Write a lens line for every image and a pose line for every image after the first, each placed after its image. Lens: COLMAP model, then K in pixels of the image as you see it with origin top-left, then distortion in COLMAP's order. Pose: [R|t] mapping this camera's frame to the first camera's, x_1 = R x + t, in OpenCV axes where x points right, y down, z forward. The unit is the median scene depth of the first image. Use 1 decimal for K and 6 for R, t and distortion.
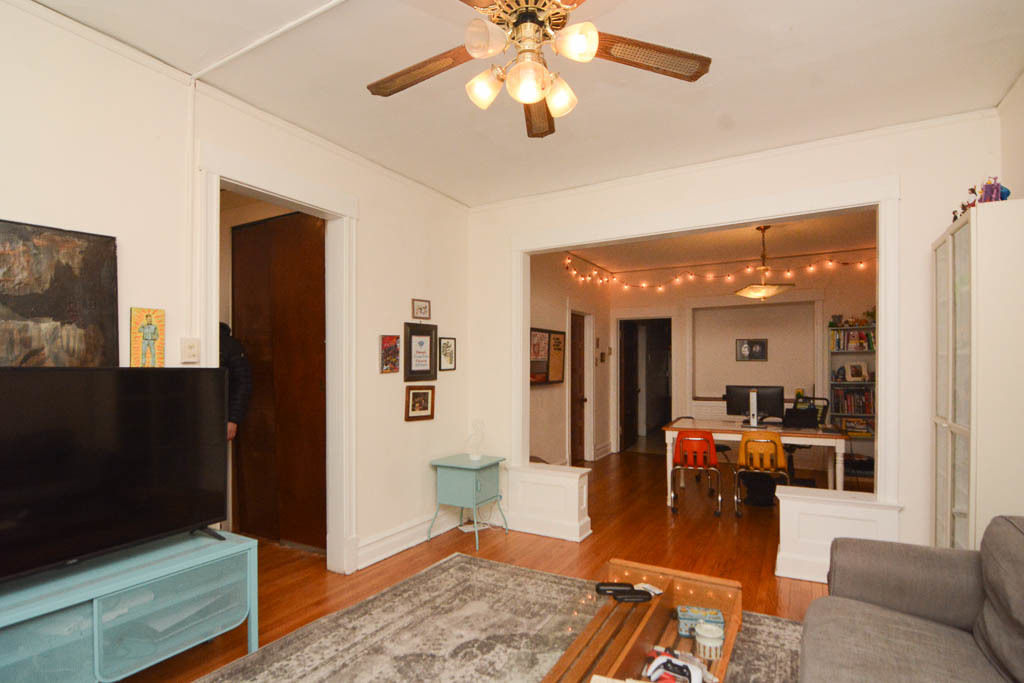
lens RADIAL K [[520.2, 0, 507.6], [0, 520.2, 364.7], [0, 0, 1]] dist [-0.000741, -0.000776]
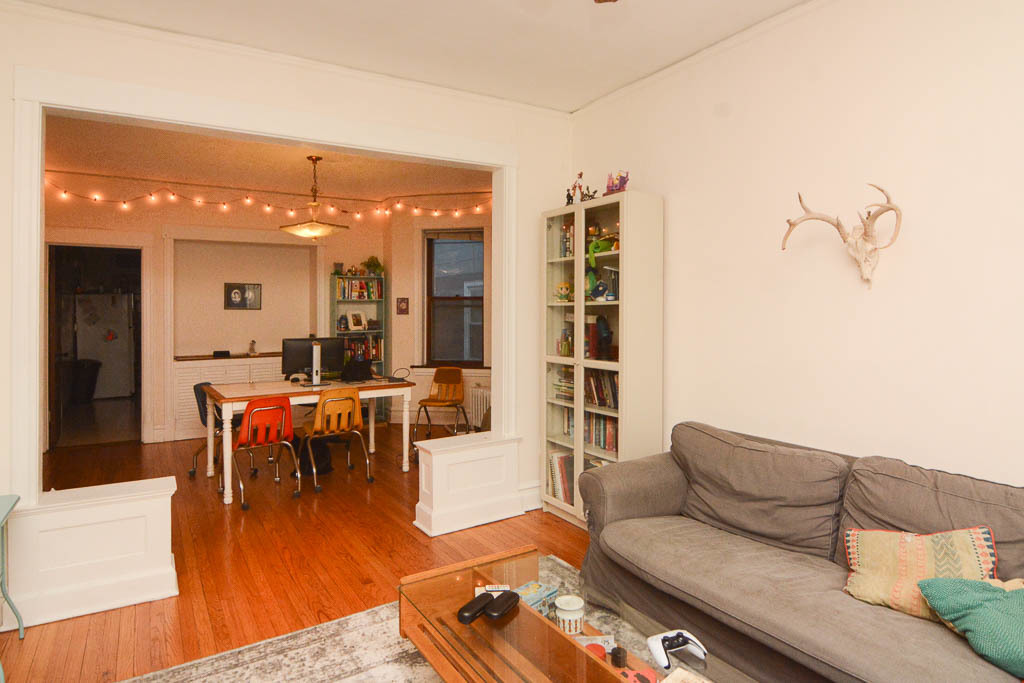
lens RADIAL K [[589.5, 0, 507.5], [0, 589.5, 312.8], [0, 0, 1]] dist [0.000992, 0.000027]
pose [[0.480518, -0.000662, 0.876985, -0.227669], [0.001635, 0.999999, -0.000141, -0.000799], [-0.876983, 0.001502, 0.480518, 0.232611]]
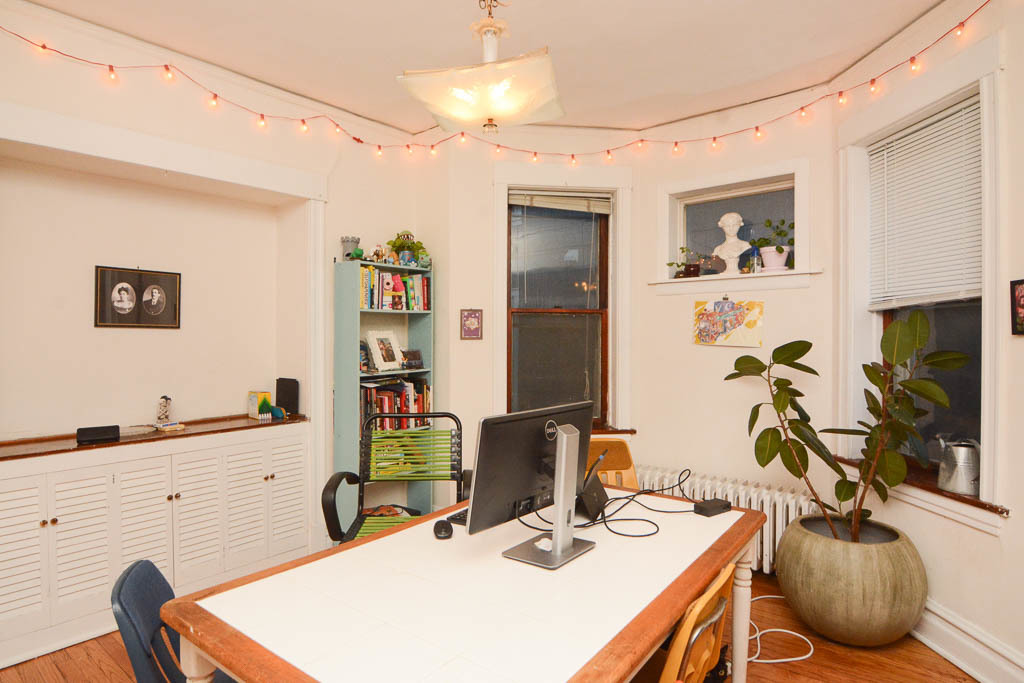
lens RADIAL K [[561.5, 0, 512.0], [0, 561.5, 341.5], [0, 0, 1]] dist [-0.028710, -0.000472]
pose [[0.165762, -0.005170, 0.986152, 0.163916], [0.000331, 0.999986, 0.005187, 0.001455], [-0.986166, -0.000534, 0.165761, 0.932553]]
